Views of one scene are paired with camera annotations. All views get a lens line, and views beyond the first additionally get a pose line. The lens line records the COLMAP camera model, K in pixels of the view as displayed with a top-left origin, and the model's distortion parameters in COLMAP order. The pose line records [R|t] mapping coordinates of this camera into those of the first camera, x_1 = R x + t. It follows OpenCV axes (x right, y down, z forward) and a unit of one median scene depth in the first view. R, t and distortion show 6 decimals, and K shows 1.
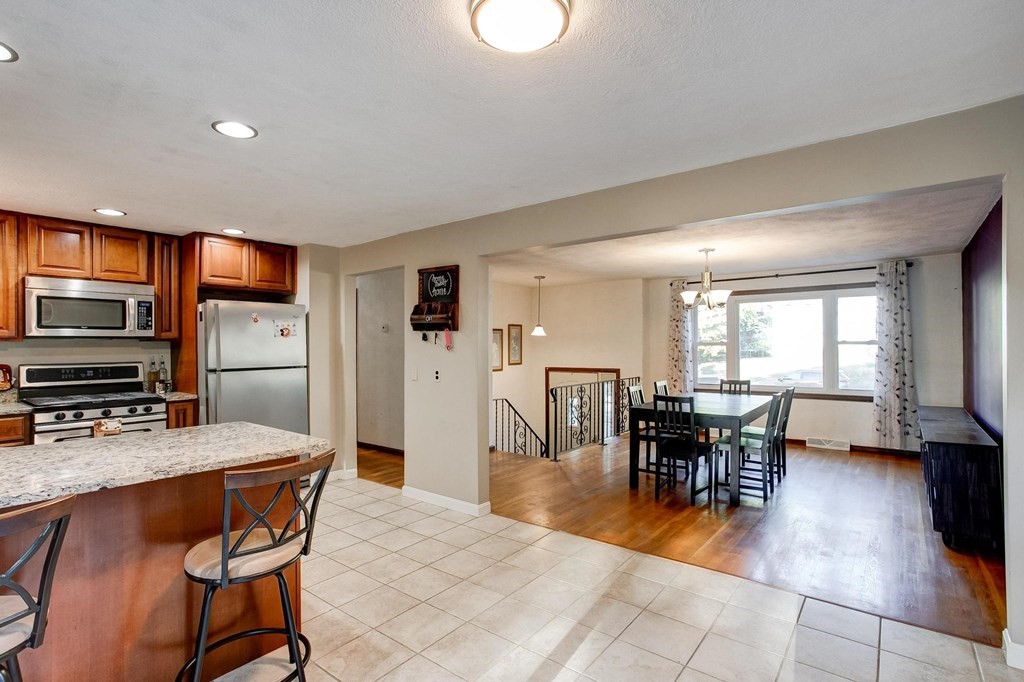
lens RADIAL K [[497.5, 0, 501.2], [0, 497.5, 346.1], [0, 0, 1]] dist [-0.055991, 0.035664]
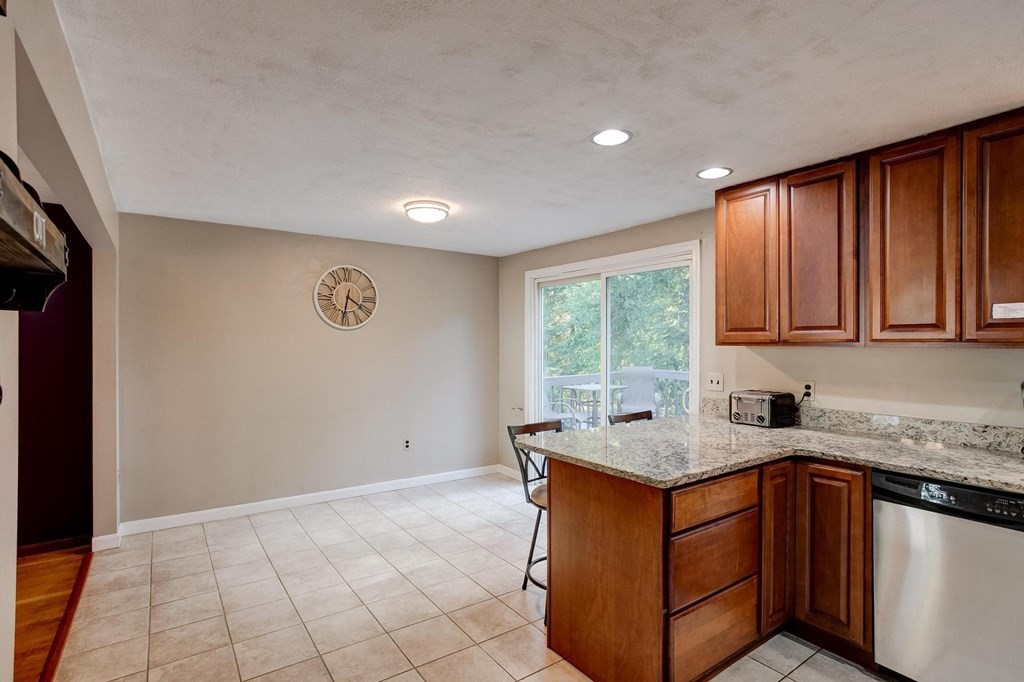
lens RADIAL K [[500.5, 0, 512.0], [0, 500.5, 341.0], [0, 0, 1]] dist [-0.033633, 0.000114]
pose [[-0.964160, 0.004807, 0.265279, -0.332335], [0.003127, 0.999972, -0.006756, -0.013301], [-0.265304, -0.005685, -0.964148, 1.085695]]
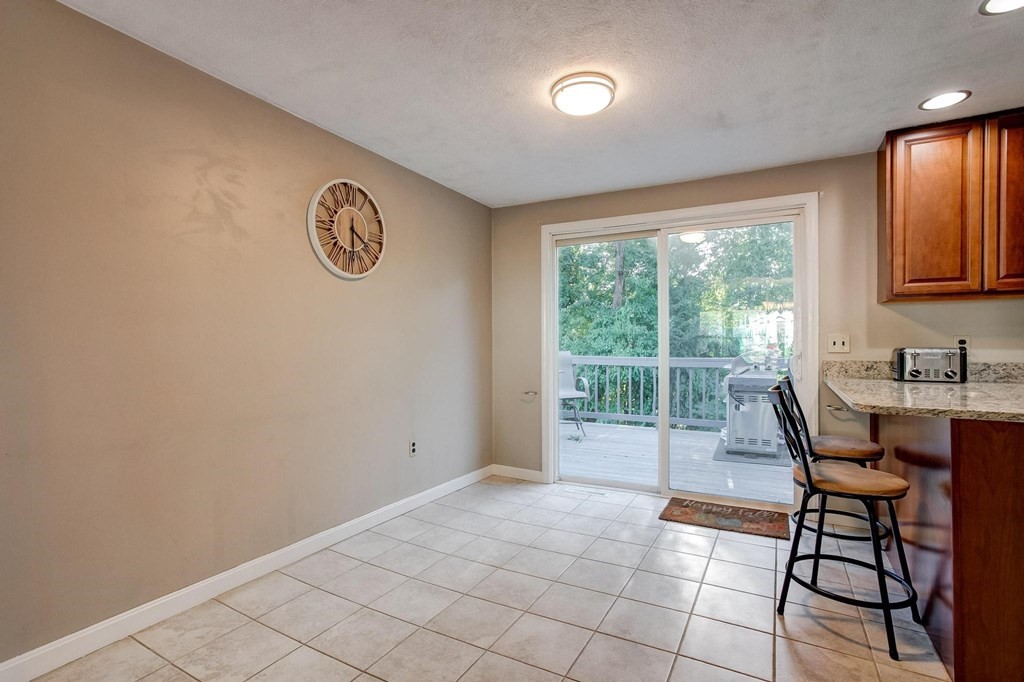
lens RADIAL K [[490.4, 0, 507.3], [0, 490.4, 343.3], [0, 0, 1]] dist [-0.052273, 0.034644]
pose [[-0.985259, 0.006731, -0.170935, 0.191125], [0.006986, 0.999975, -0.000891, 0.045896], [0.170925, -0.002072, -0.985282, 0.859195]]
